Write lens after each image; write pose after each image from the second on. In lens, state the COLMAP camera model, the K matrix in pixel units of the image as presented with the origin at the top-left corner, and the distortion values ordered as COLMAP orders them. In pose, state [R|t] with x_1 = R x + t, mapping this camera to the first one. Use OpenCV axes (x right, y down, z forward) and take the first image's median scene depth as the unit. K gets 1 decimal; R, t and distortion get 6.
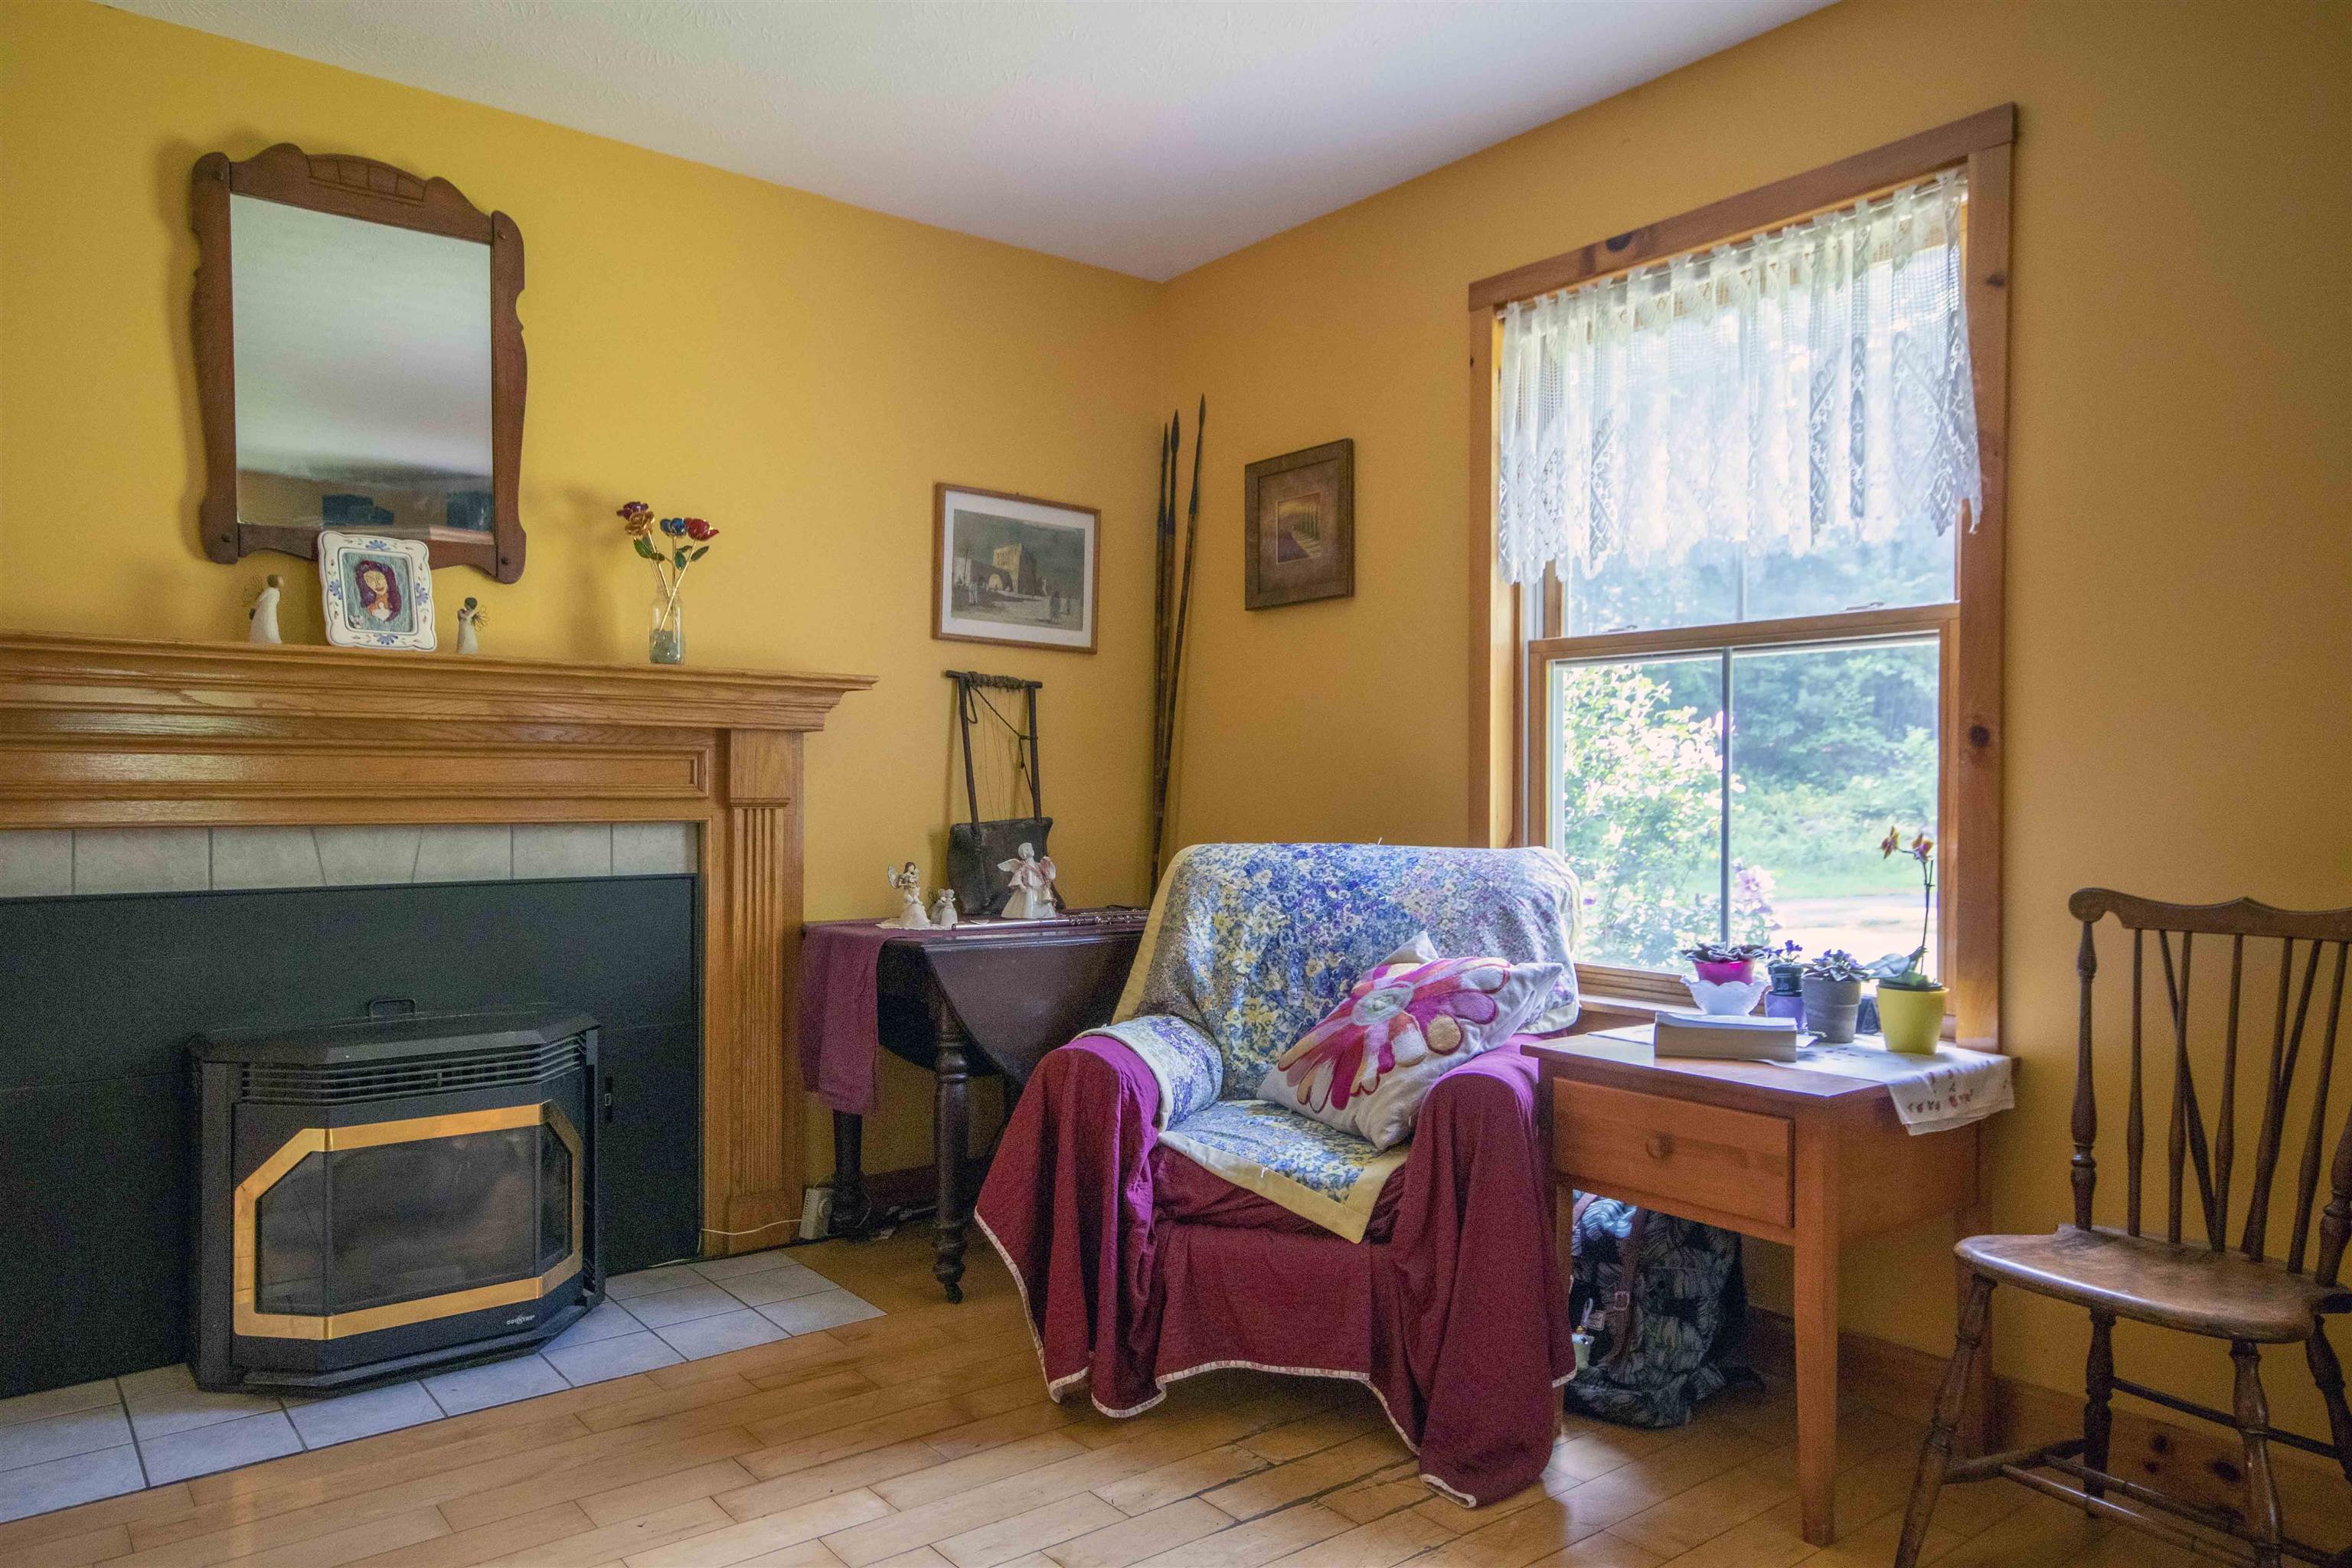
lens RADIAL K [[1574.1, 0, 1176.0], [0, 1574.1, 784.0], [0, 0, 1]] dist [0.031123, 0.001993]
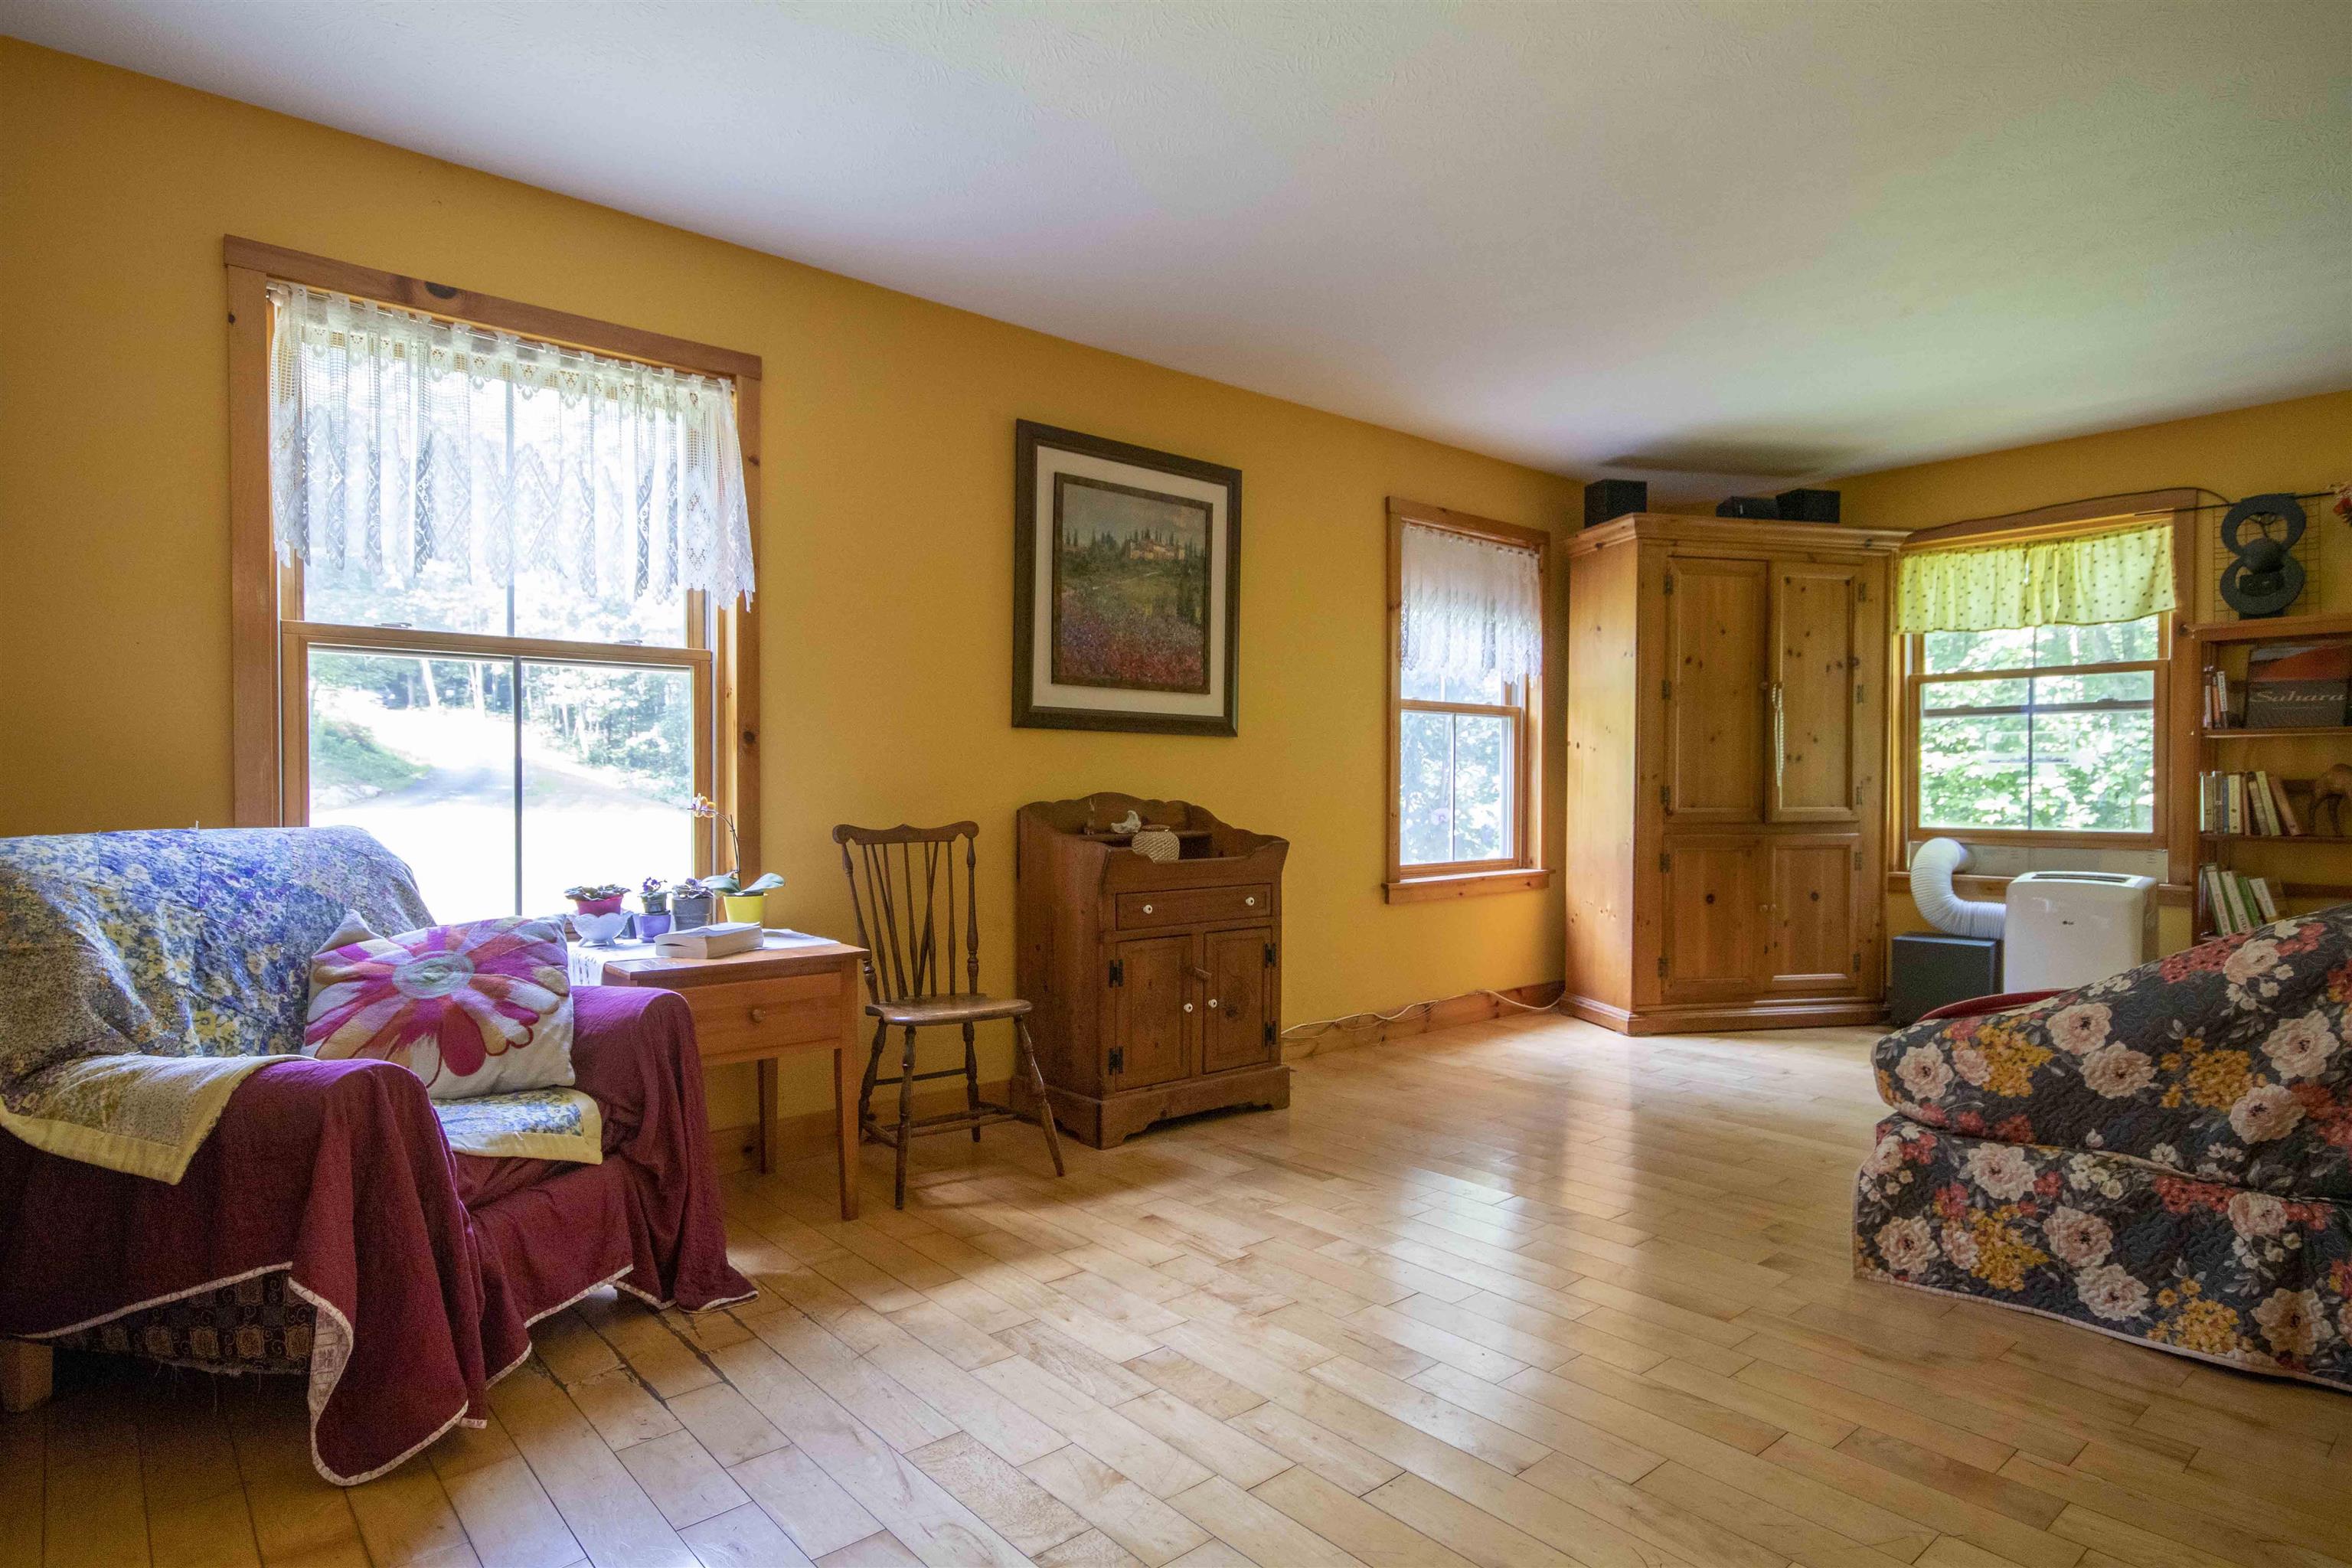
lens RADIAL K [[1284.3, 0, 1202.1], [0, 1284.3, 786.6], [0, 0, 1]] dist [0.005696, 0.002333]
pose [[-0.057511, -0.005527, 0.998330, -0.678729], [-0.002020, 0.999983, 0.005419, 0.009833], [-0.998343, -0.001705, -0.057521, 0.501788]]
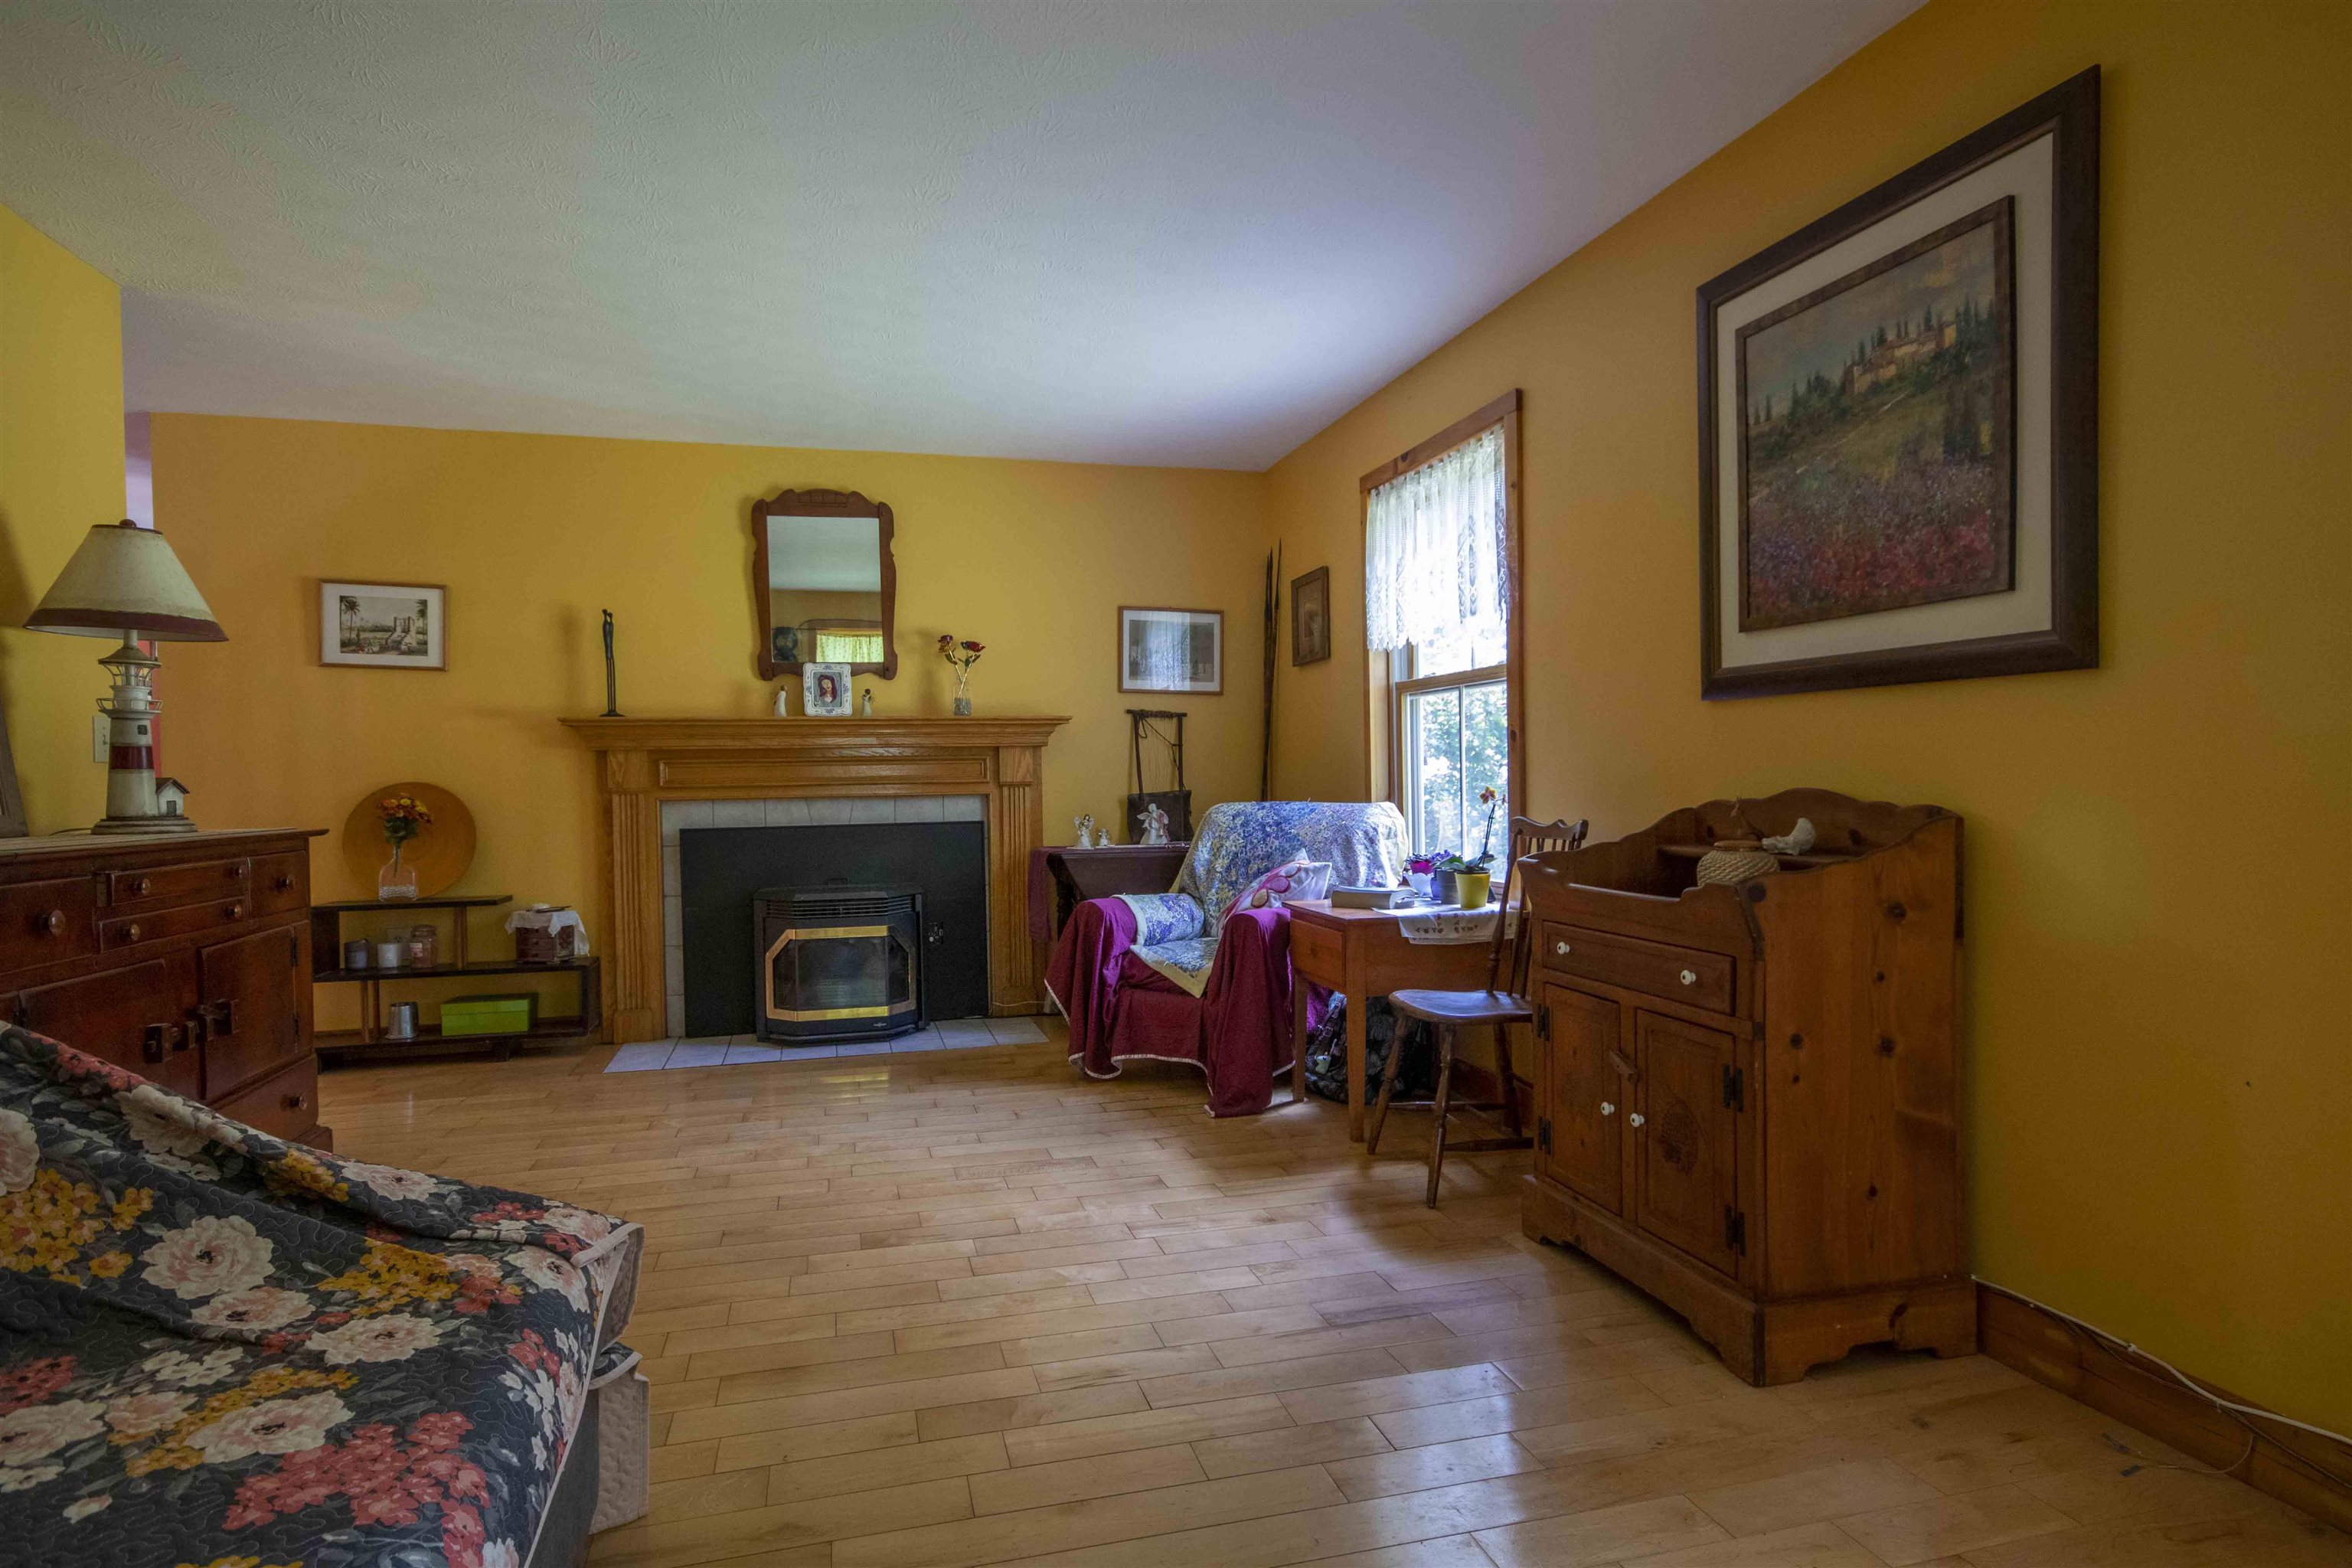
lens RADIAL K [[1284.3, 0, 1202.1], [0, 1284.3, 786.6], [0, 0, 1]] dist [0.005696, 0.002333]
pose [[0.924760, -0.015946, -0.380218, 0.604979], [0.020642, 0.999753, 0.008275, 0.007425], [0.379992, -0.015500, 0.924860, -0.407860]]
